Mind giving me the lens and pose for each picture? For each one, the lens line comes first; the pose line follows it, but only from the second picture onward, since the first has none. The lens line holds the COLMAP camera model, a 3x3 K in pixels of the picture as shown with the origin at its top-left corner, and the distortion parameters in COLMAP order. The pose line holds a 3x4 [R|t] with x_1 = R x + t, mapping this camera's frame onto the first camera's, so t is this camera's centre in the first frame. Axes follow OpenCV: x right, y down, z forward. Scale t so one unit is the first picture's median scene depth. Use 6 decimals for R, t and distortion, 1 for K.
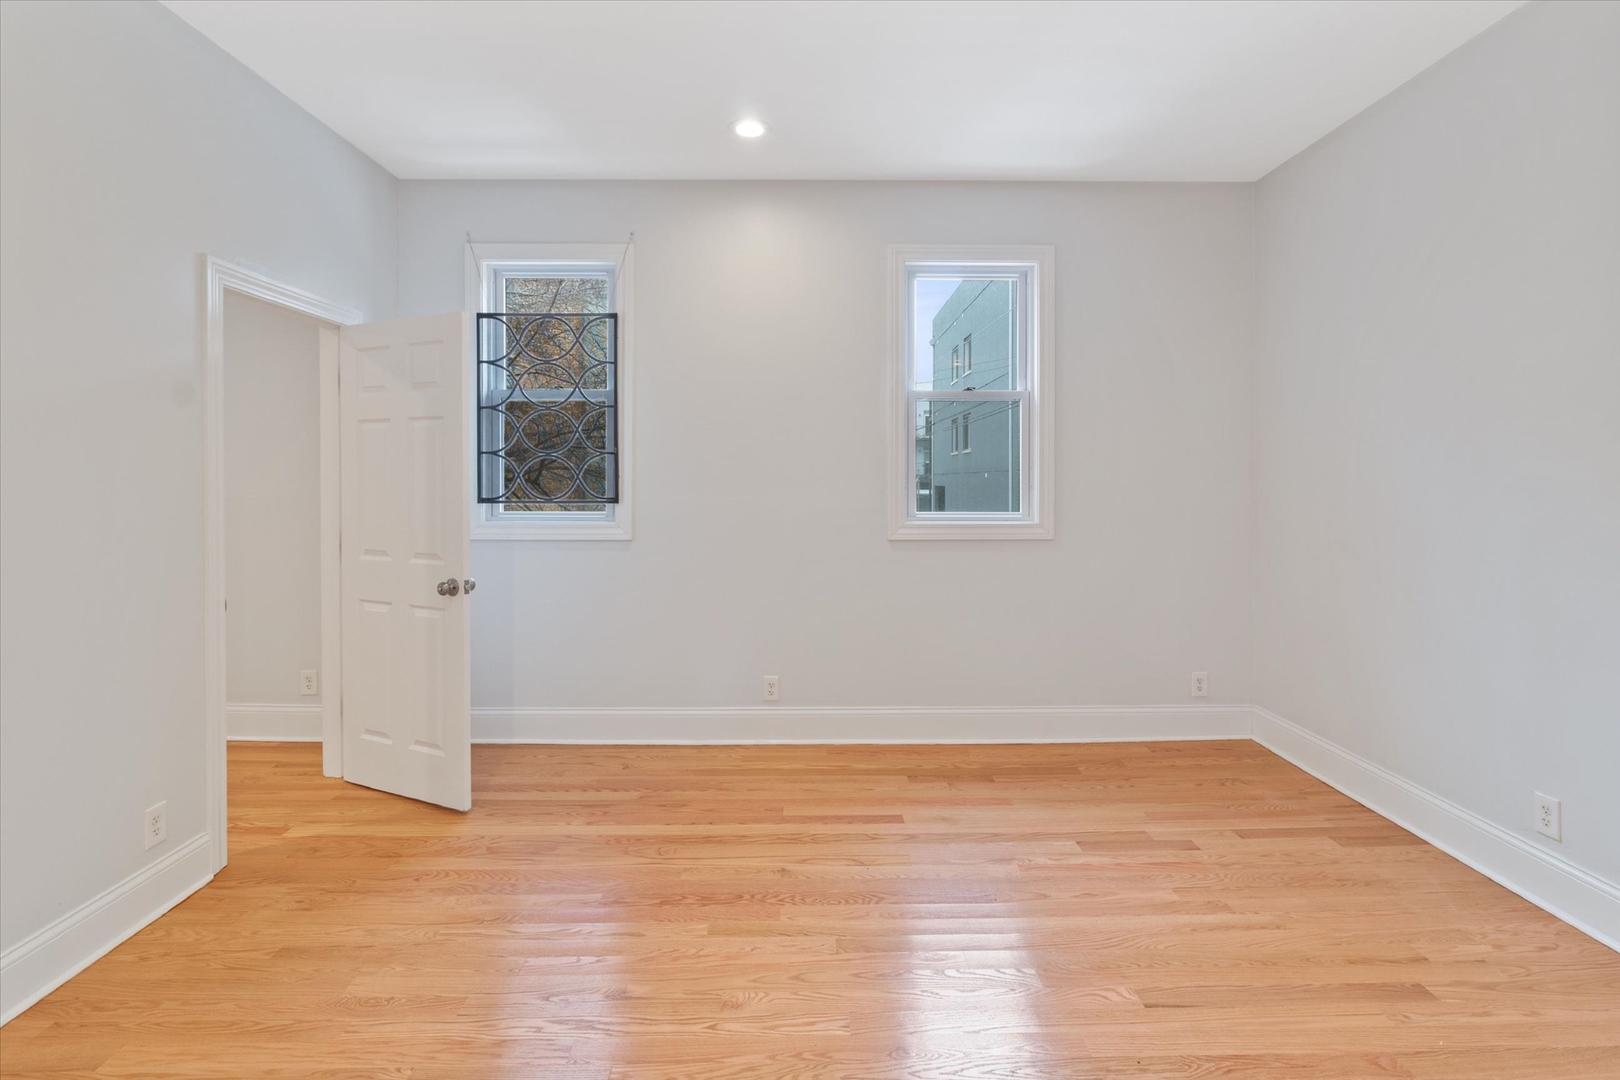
lens RADIAL K [[778.1, 0, 810.7], [0, 778.1, 482.5], [0, 0, 1]] dist [0.001024, 0.000217]
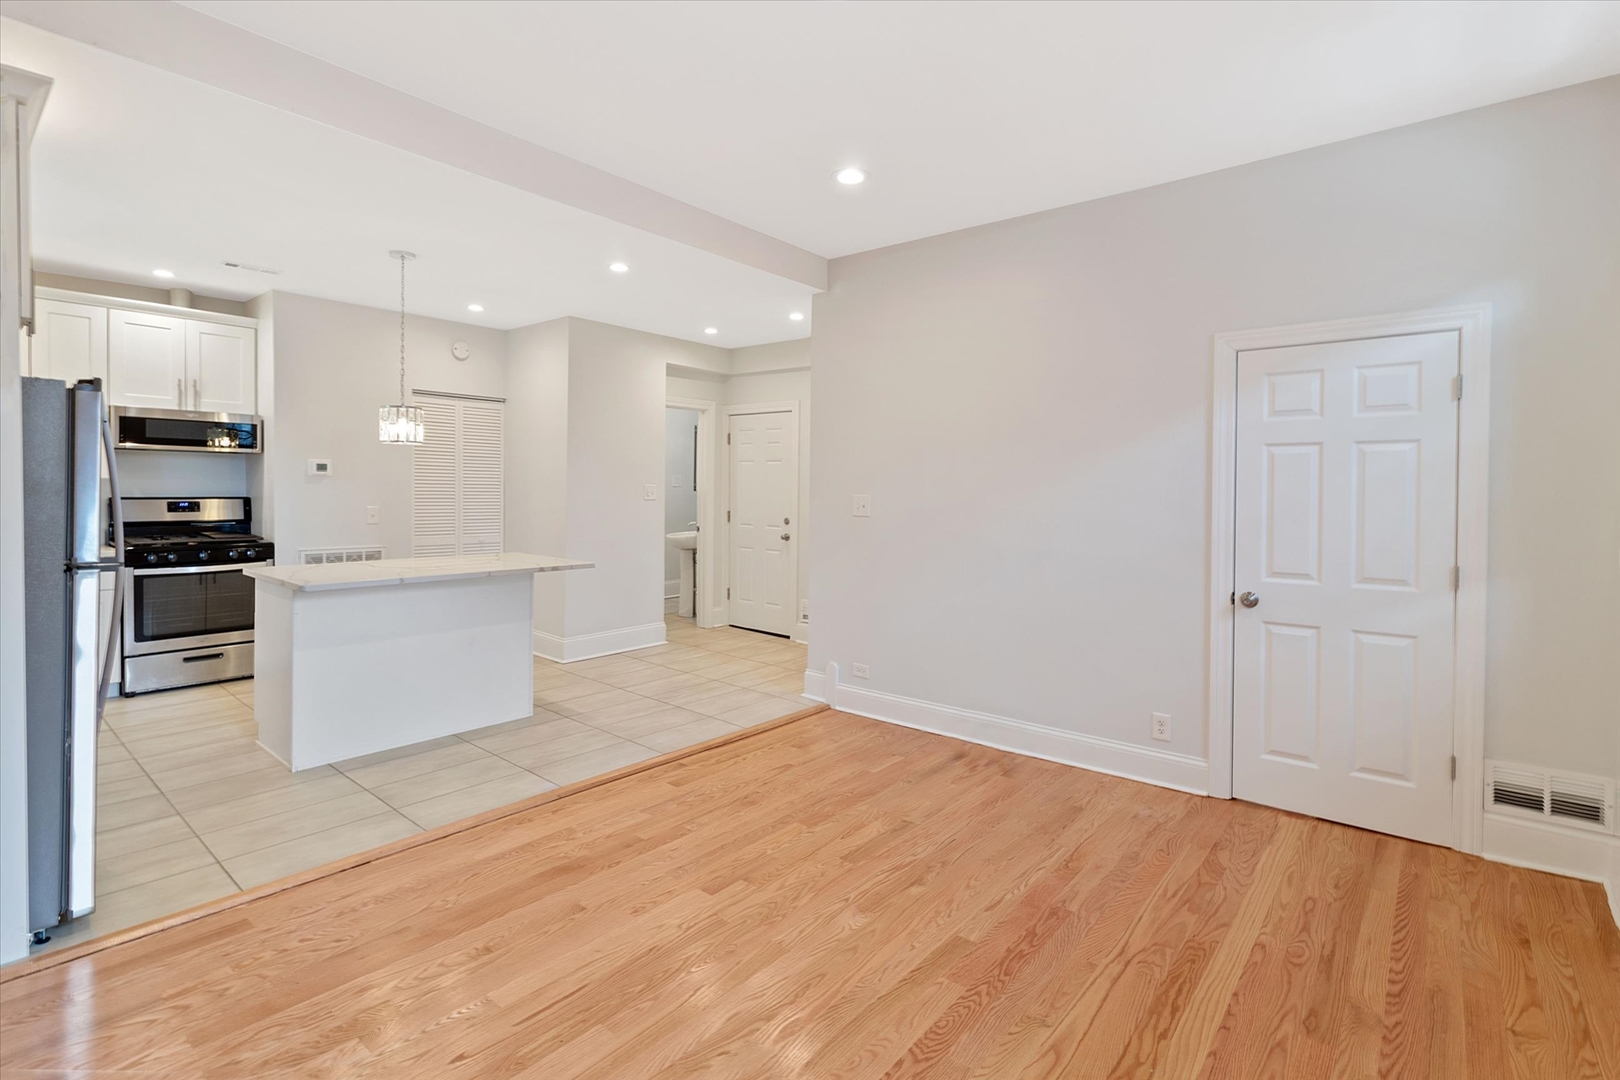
lens RADIAL K [[763.0, 0, 810.6], [0, 763.0, 509.2], [0, 0, 1]] dist [0.001109, 0.000650]
pose [[-0.648408, 0.012311, -0.761194, 0.562791], [-0.013453, 0.999528, 0.027625, -0.013907], [0.761174, 0.028152, -0.647936, 1.093212]]
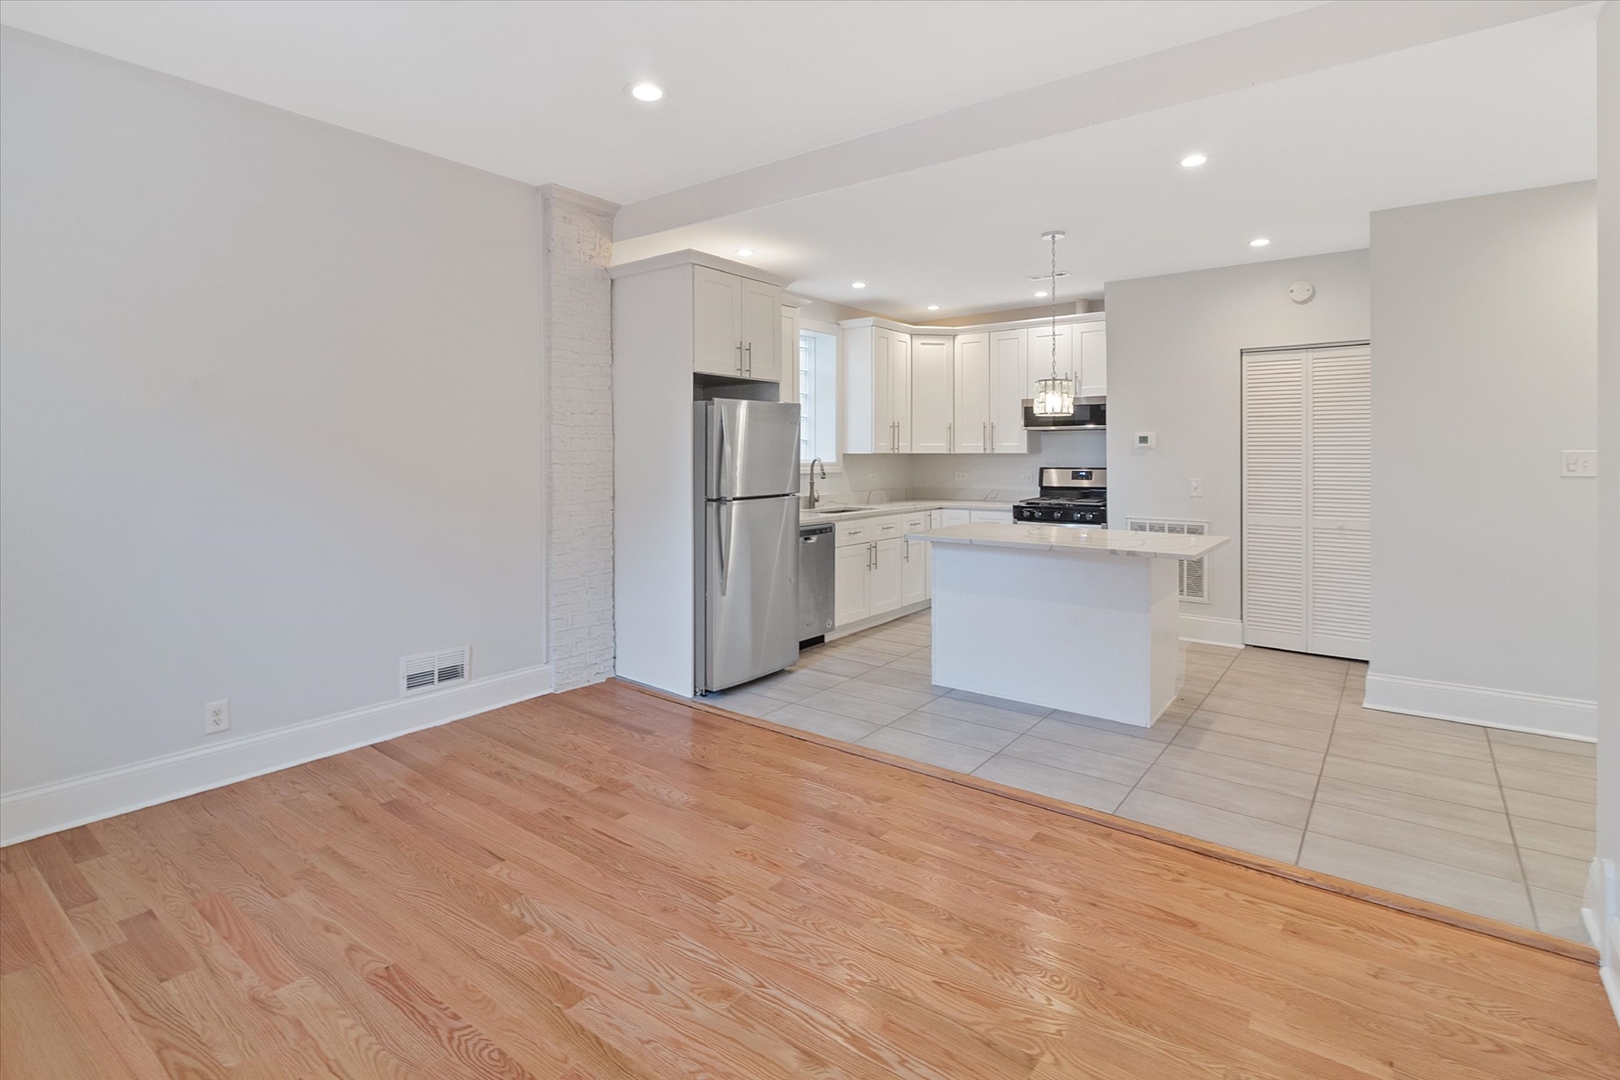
lens RADIAL K [[789.7, 0, 808.6], [0, 789.7, 464.1], [0, 0, 1]] dist [0.000454, 0.000214]
pose [[-0.790825, -0.007092, 0.612002, -0.502217], [0.000855, 0.999919, 0.012692, -0.012584], [-0.612042, 0.010561, -0.790755, 1.091655]]
